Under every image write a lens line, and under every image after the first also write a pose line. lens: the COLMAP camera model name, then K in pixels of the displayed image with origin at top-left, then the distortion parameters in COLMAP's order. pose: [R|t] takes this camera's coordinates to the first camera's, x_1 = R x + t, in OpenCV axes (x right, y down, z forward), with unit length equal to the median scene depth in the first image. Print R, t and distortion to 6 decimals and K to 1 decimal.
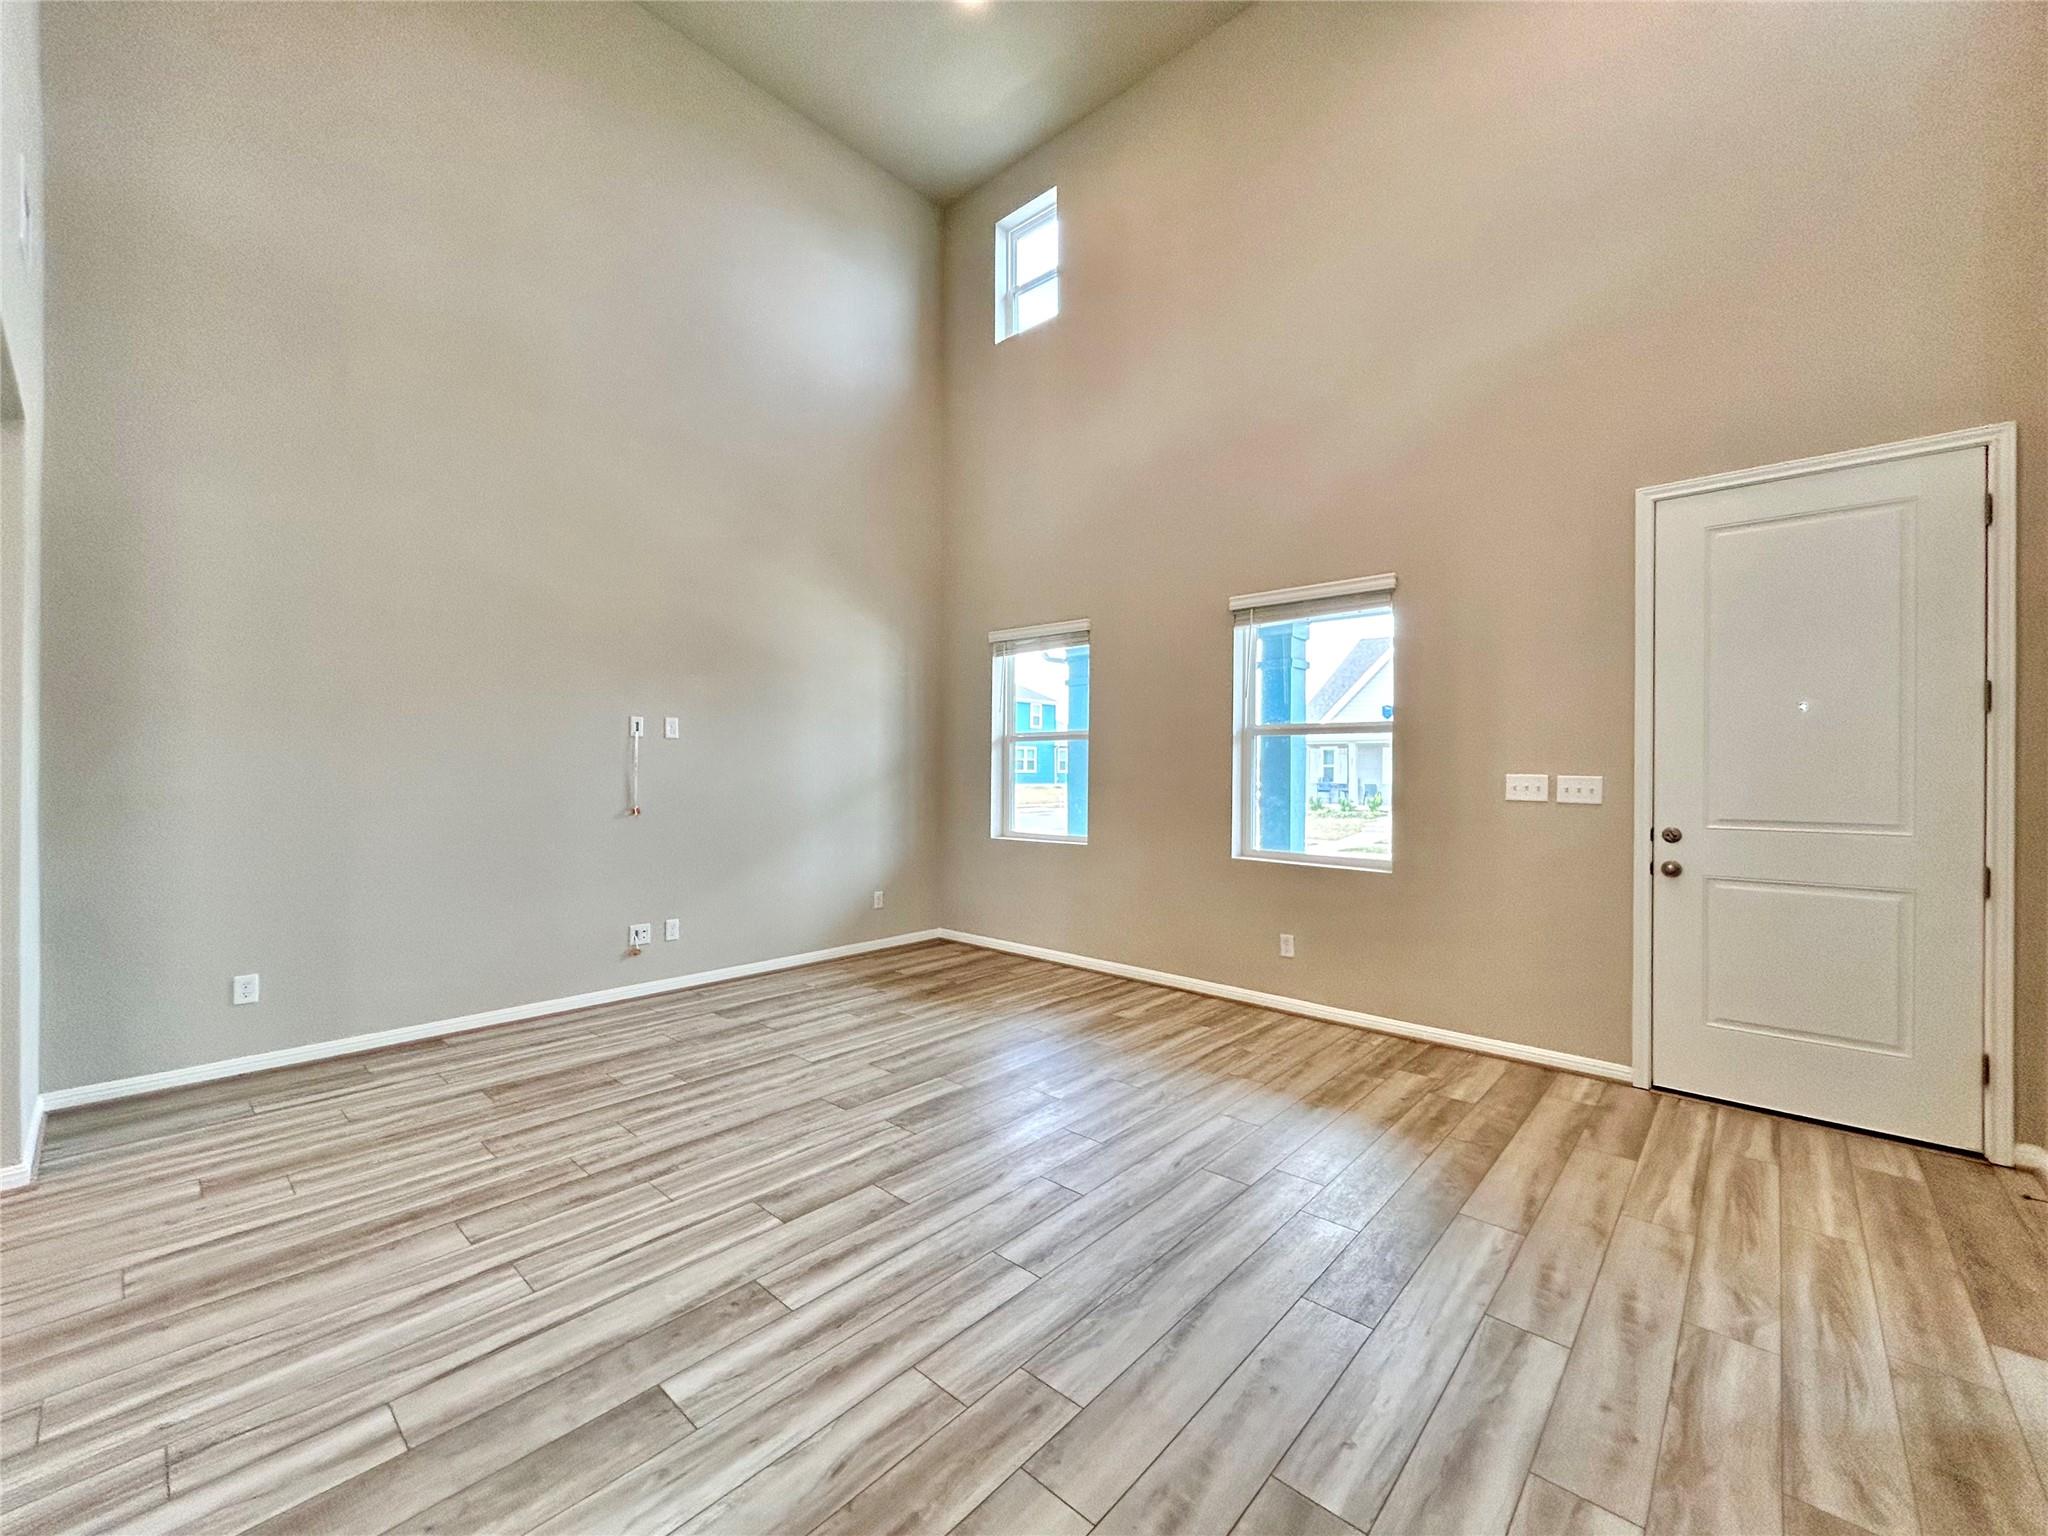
lens RADIAL K [[830.8, 0, 1025.3], [0, 830.8, 771.0], [0, 0, 1]] dist [-0.001400, 0.000315]
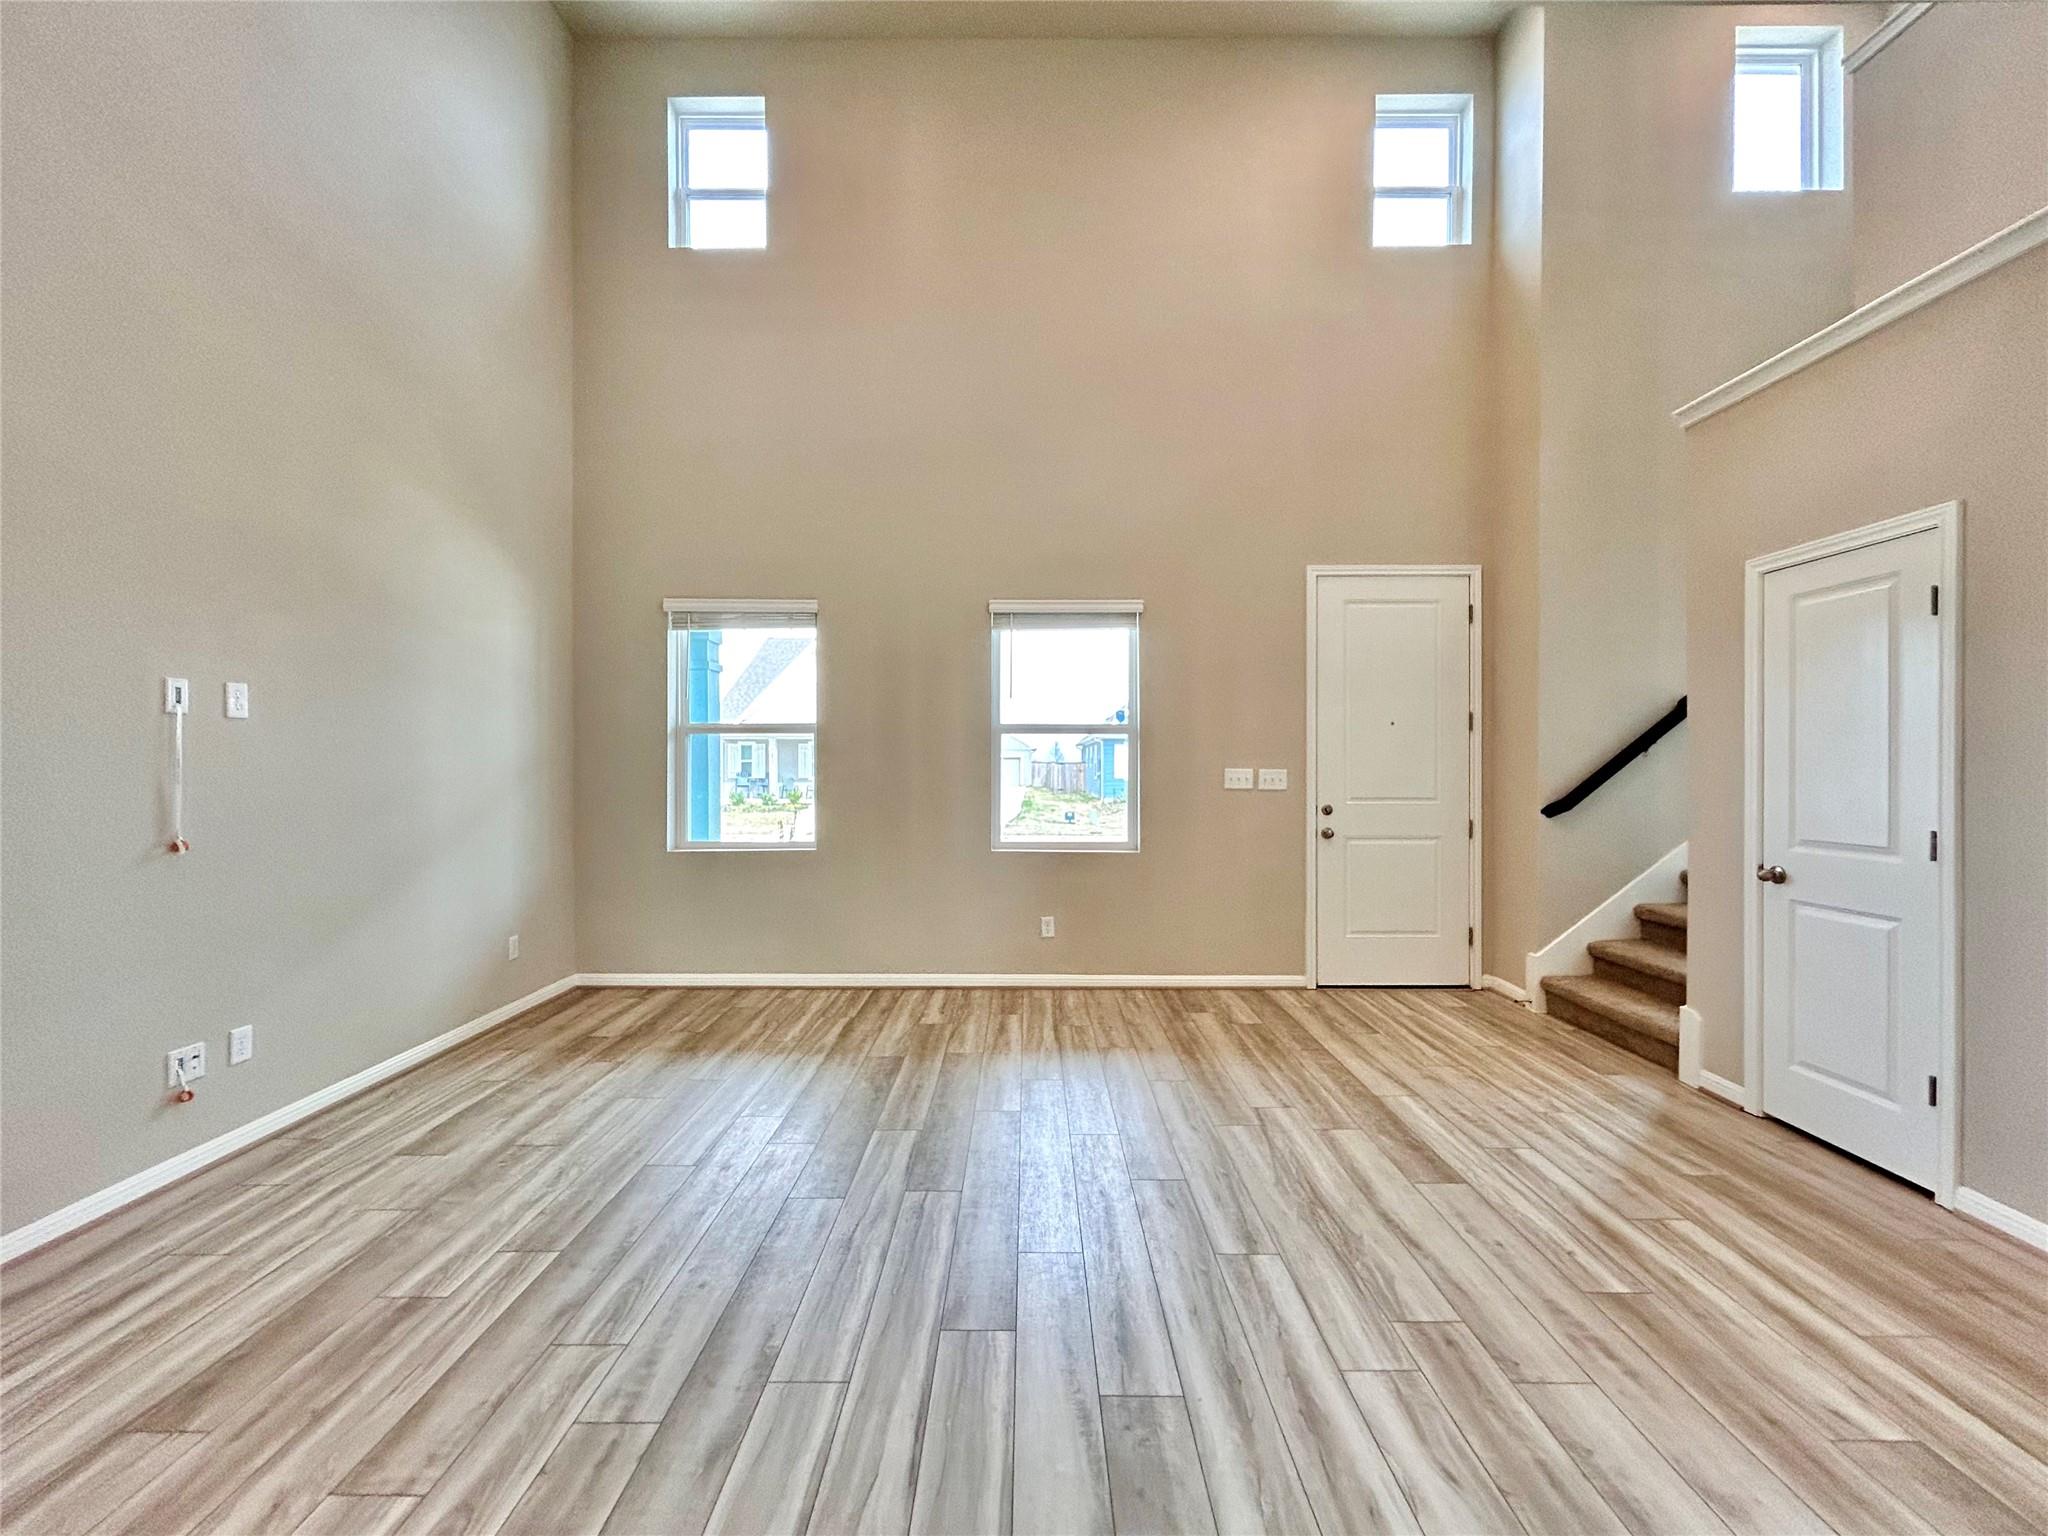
lens RADIAL K [[830.8, 0, 1025.3], [0, 830.8, 771.0], [0, 0, 1]] dist [-0.001400, 0.000315]
pose [[0.742910, -0.009908, 0.669318, -0.485089], [0.005630, 0.999948, 0.008553, -0.004919], [-0.669368, -0.002586, 0.742926, 0.233280]]
